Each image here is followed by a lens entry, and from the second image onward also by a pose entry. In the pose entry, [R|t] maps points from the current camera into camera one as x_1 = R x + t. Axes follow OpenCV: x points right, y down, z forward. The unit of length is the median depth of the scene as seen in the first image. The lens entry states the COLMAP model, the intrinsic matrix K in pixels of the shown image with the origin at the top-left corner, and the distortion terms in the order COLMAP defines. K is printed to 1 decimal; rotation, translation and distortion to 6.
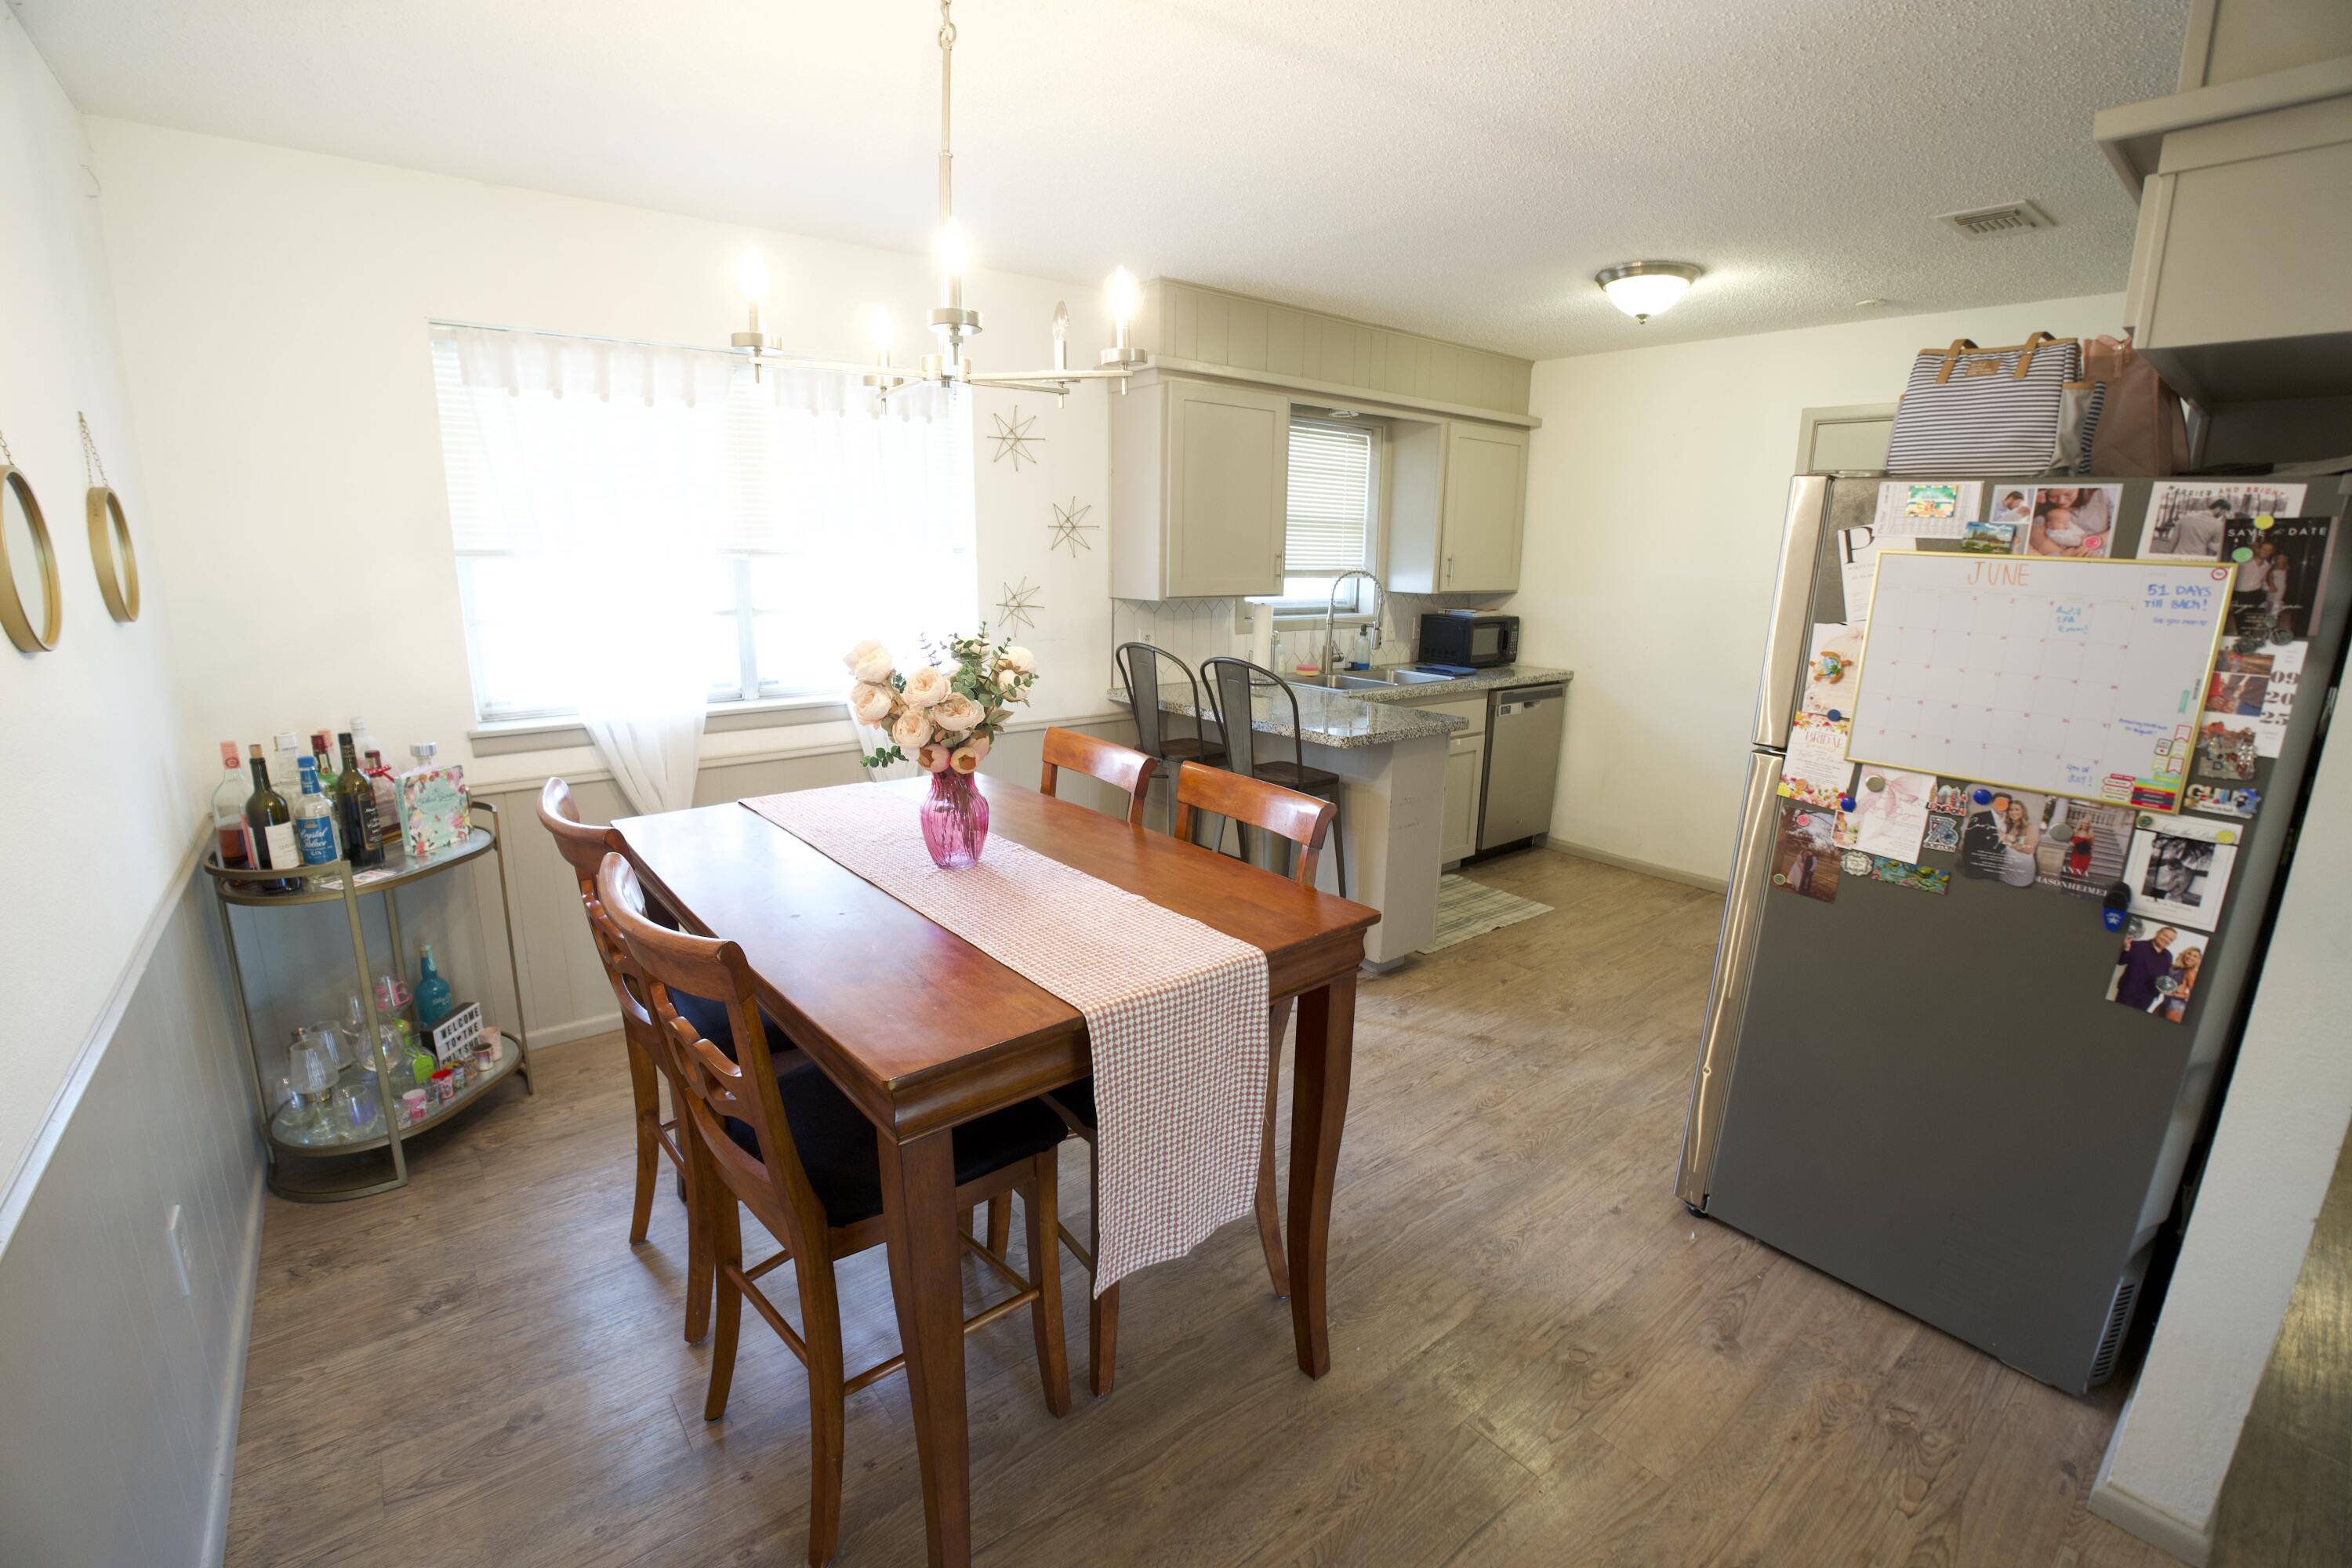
lens RADIAL K [[1026.1, 0, 1169.5], [0, 1026.1, 781.8], [0, 0, 1]] dist [-0.067557, 0.014009]
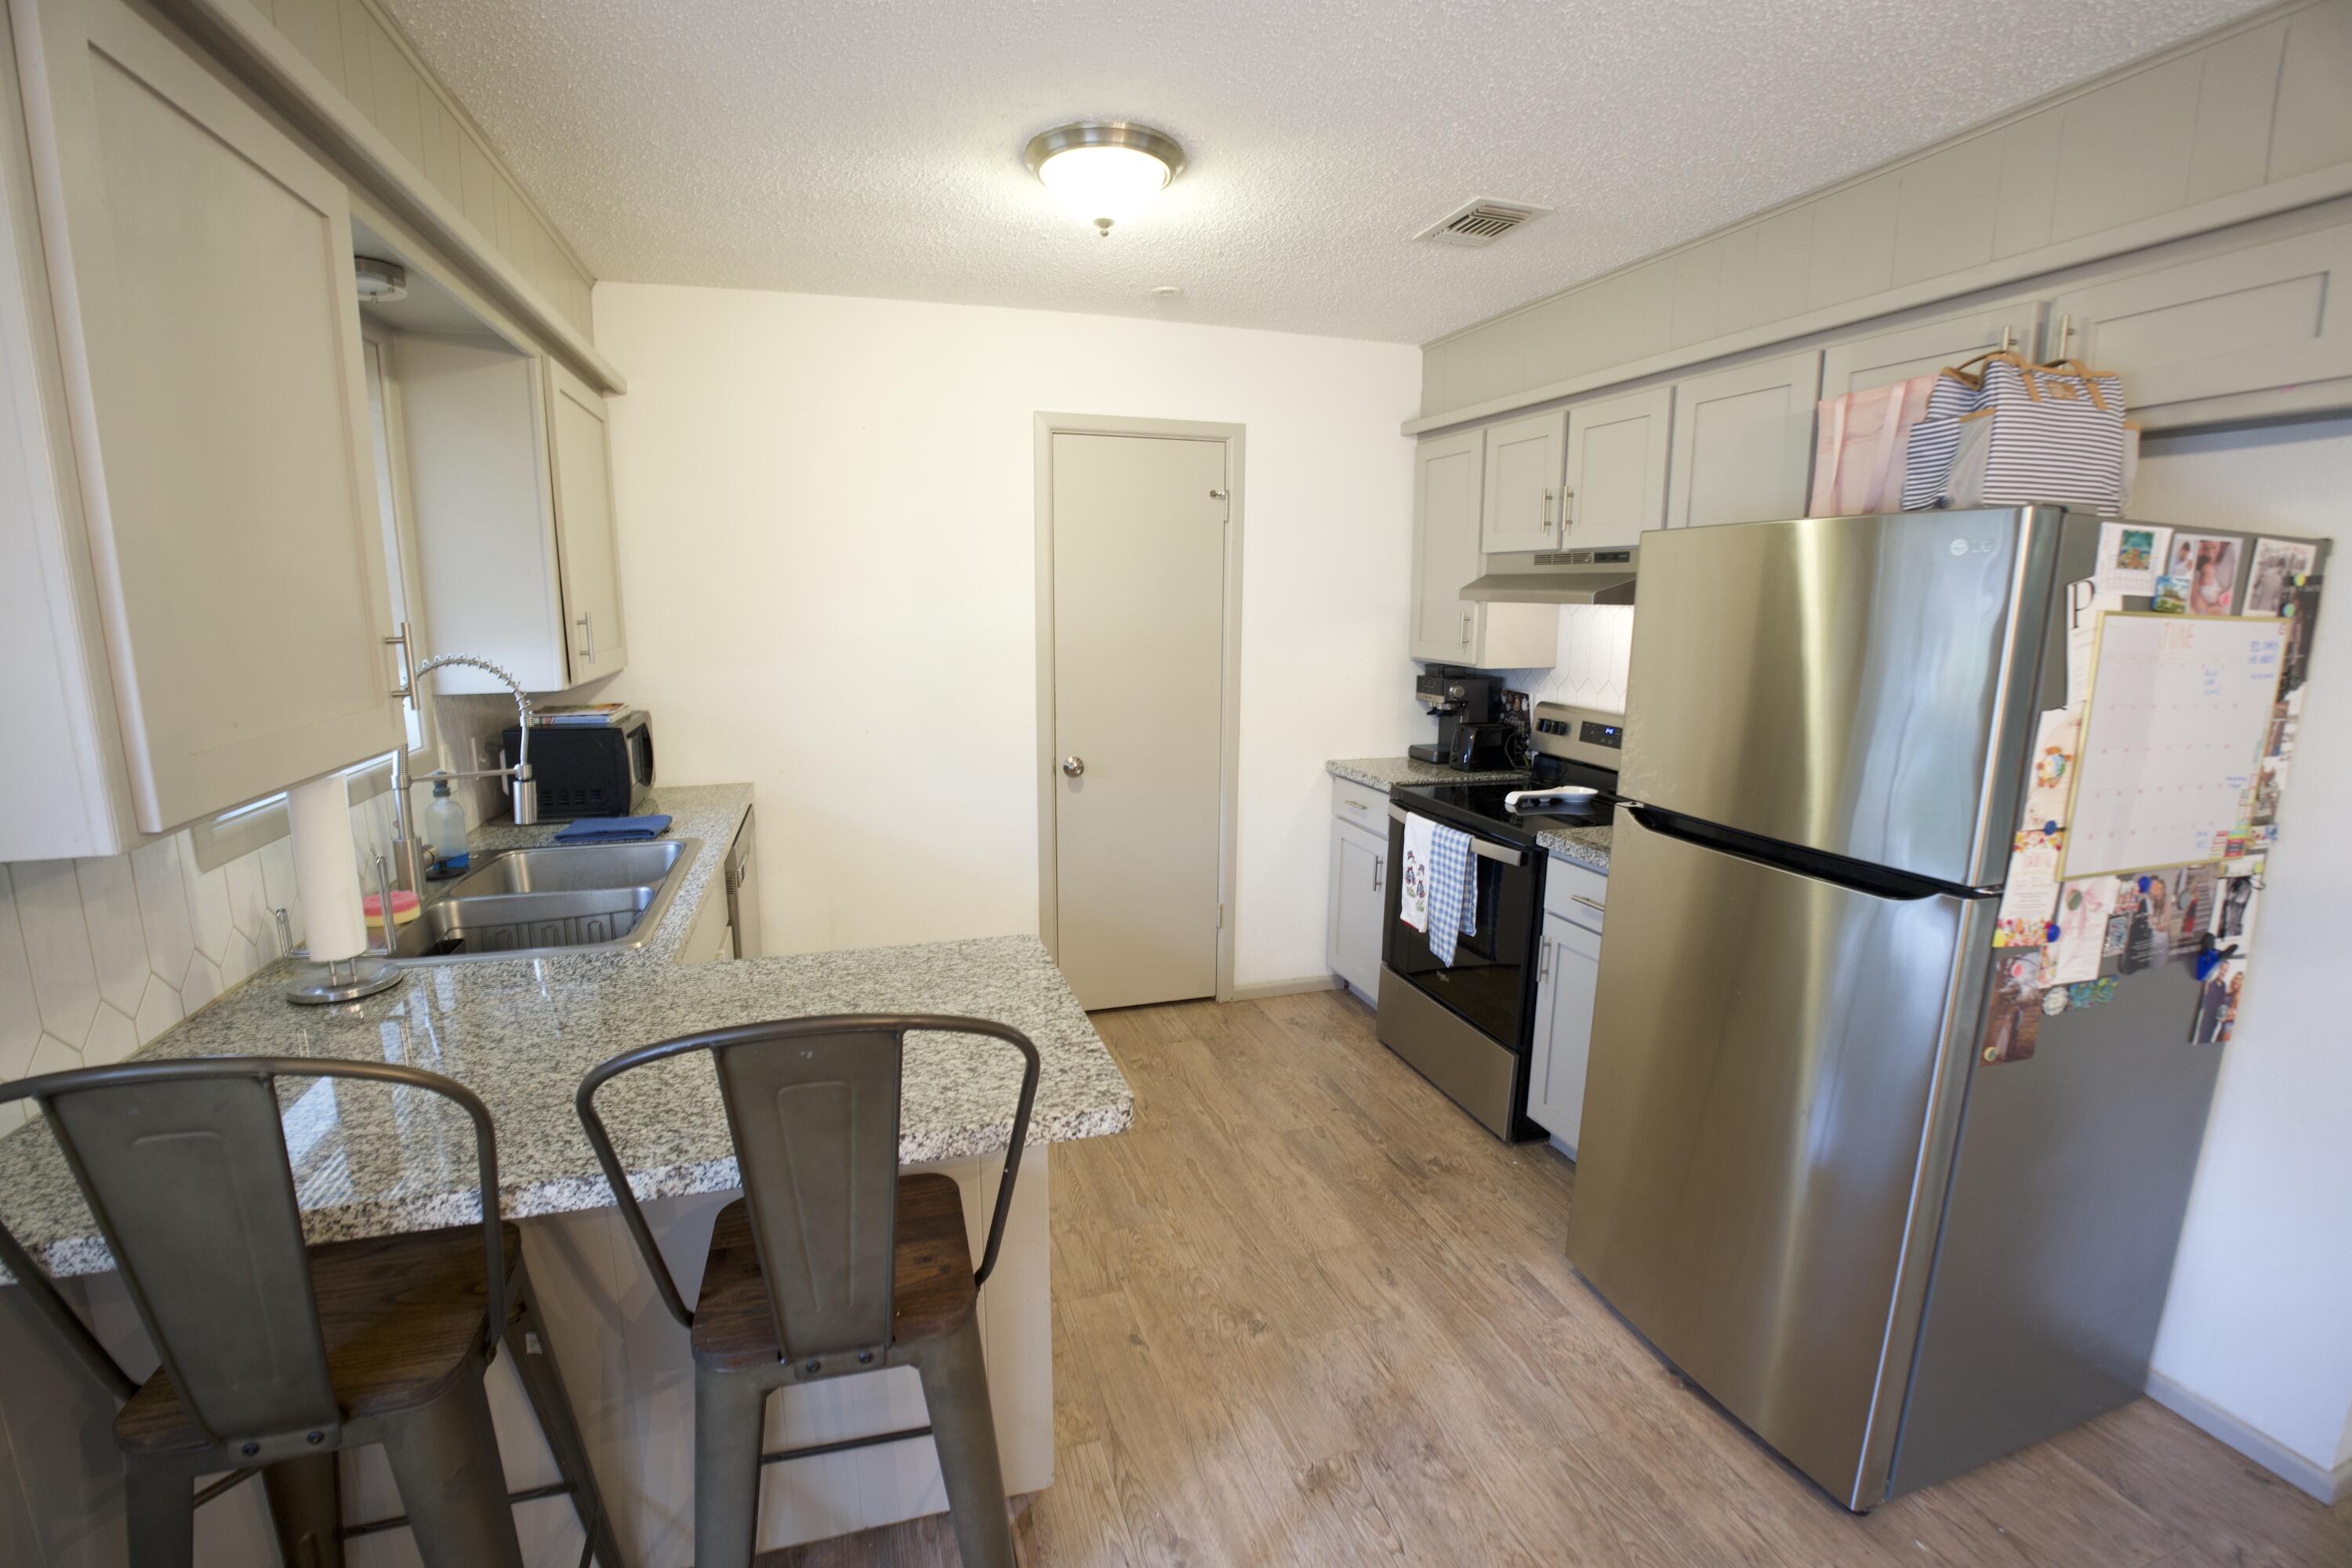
lens RADIAL K [[1026.1, 0, 1169.5], [0, 1026.1, 781.8], [0, 0, 1]] dist [-0.067557, 0.014009]
pose [[0.359853, -0.181175, 0.915249, -0.258445], [0.208819, 0.971720, 0.110251, -0.335926], [-0.909341, 0.151447, 0.387509, 1.371917]]
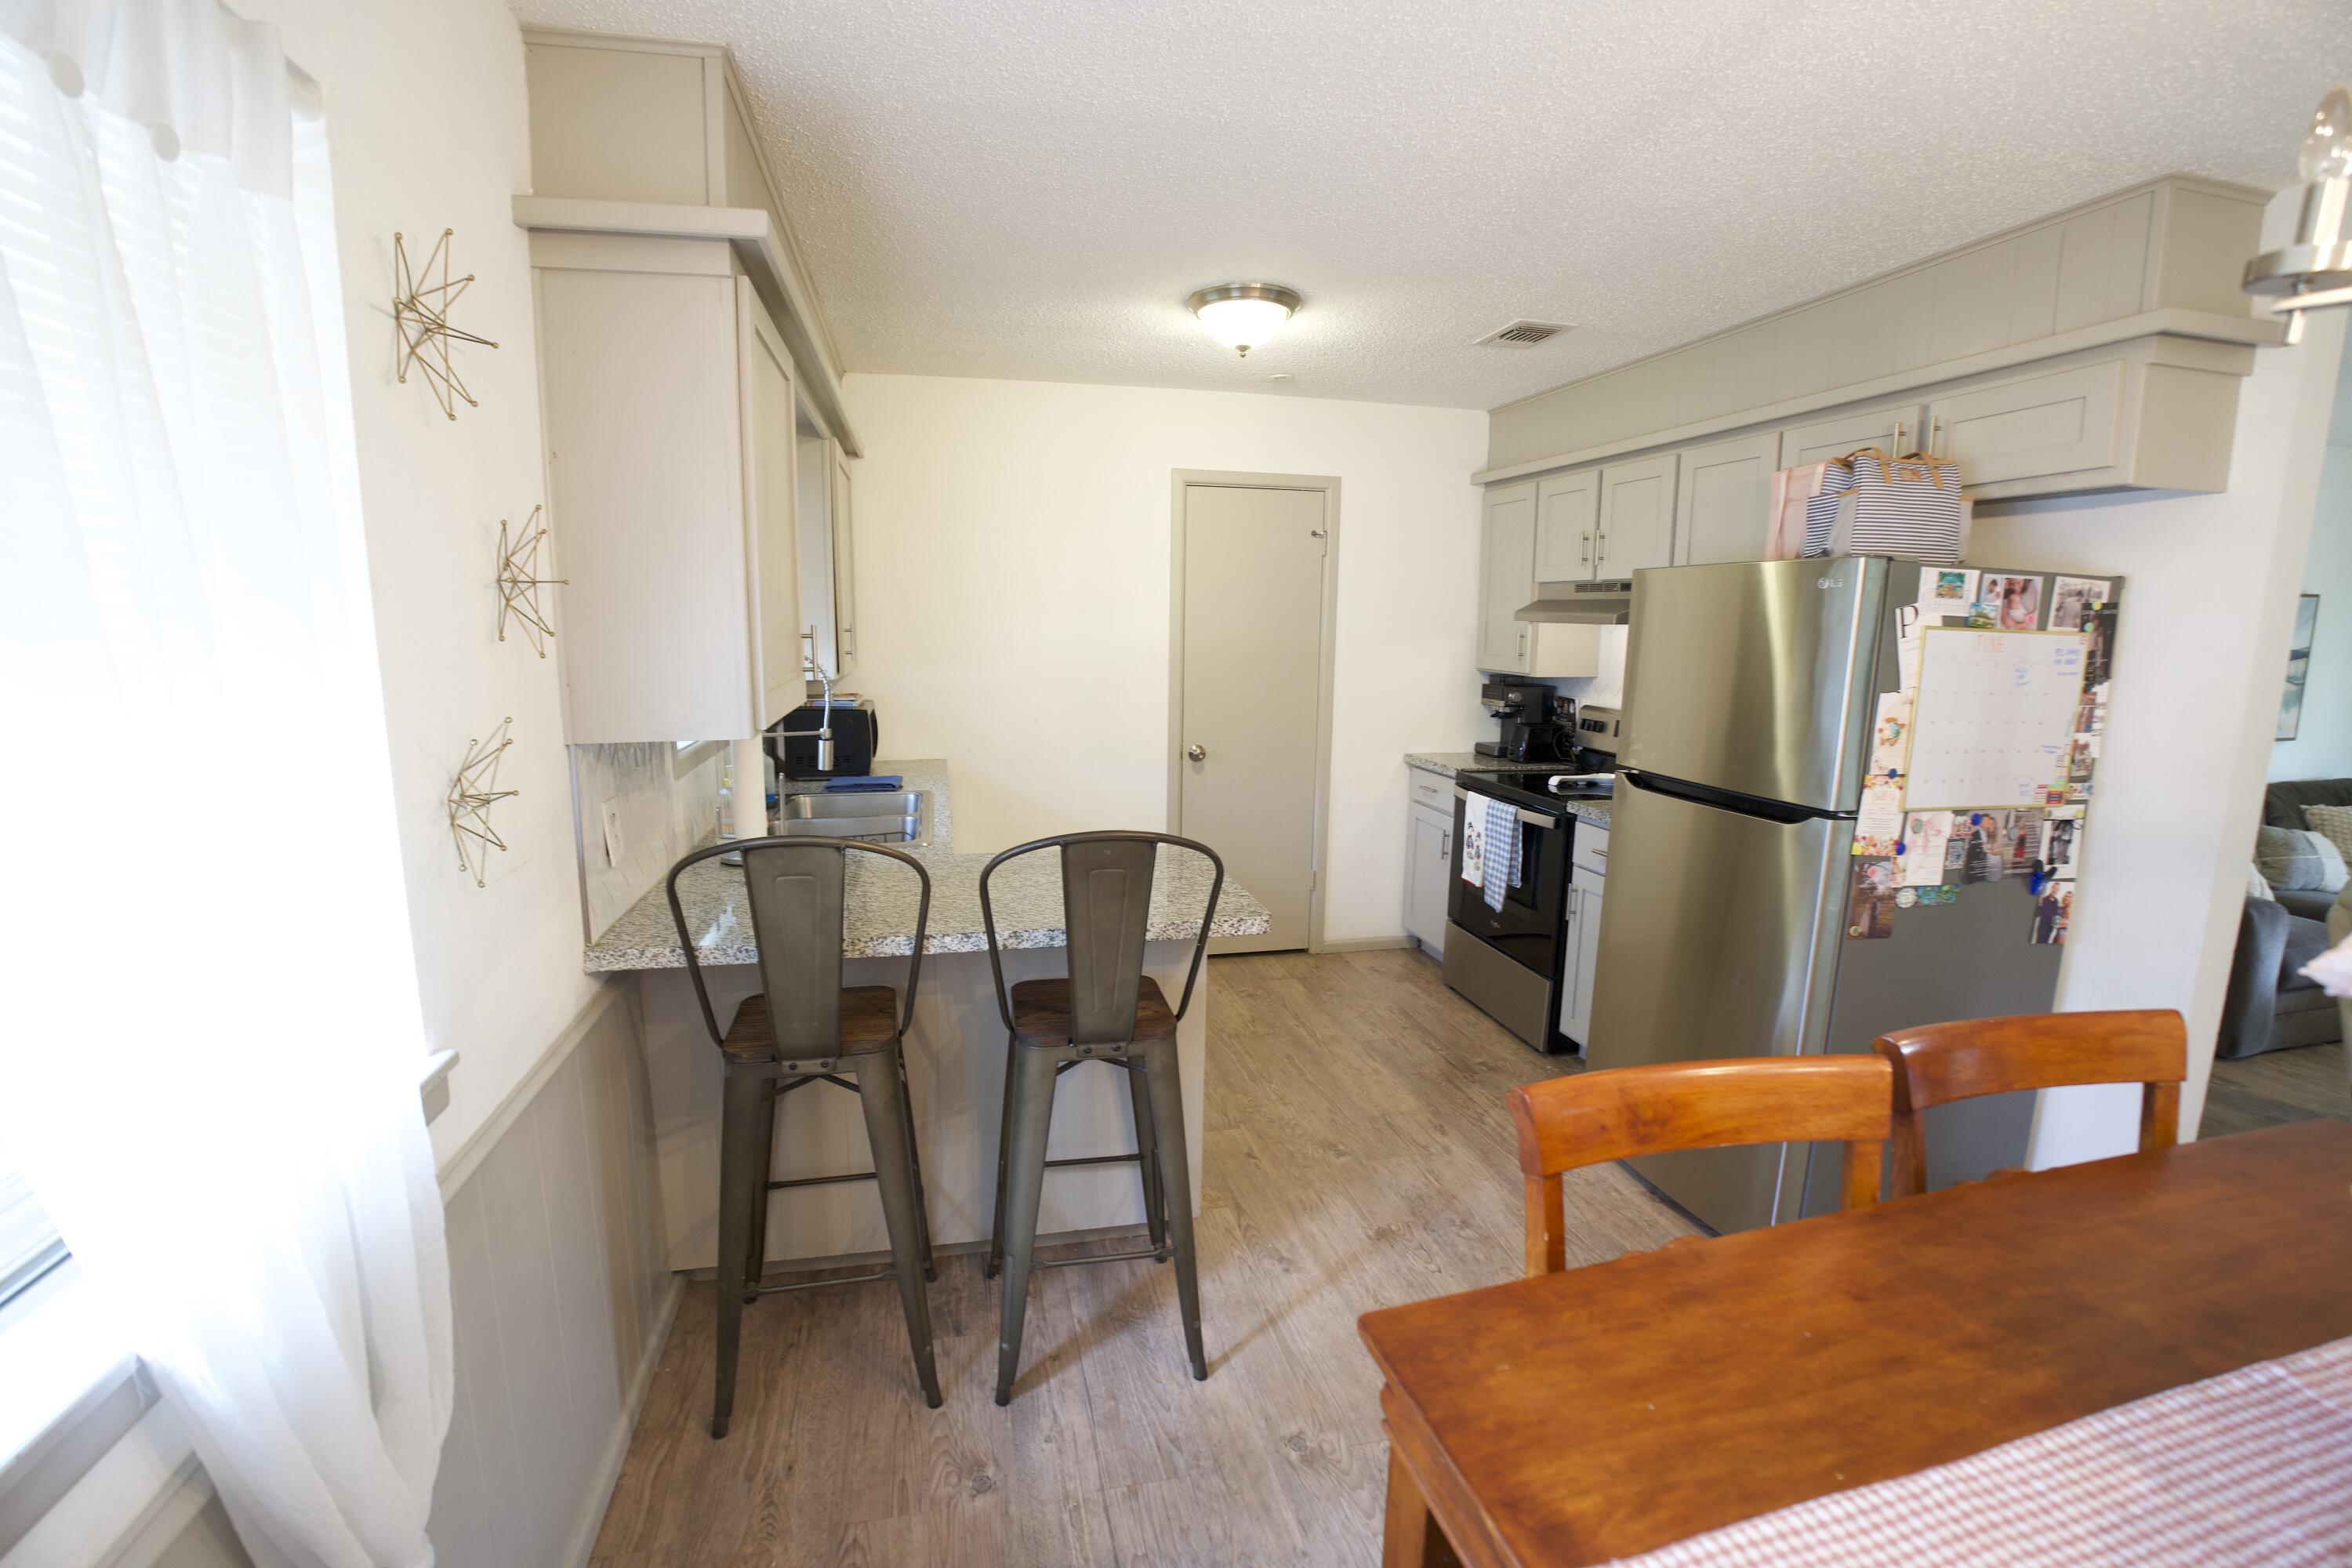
lens RADIAL K [[1026.1, 0, 1169.5], [0, 1026.1, 781.8], [0, 0, 1]] dist [-0.067557, 0.014009]
pose [[0.438366, -0.154589, 0.885403, -0.694016], [0.197873, 0.977528, 0.072706, -0.310020], [-0.876745, 0.143326, 0.459104, 1.251521]]
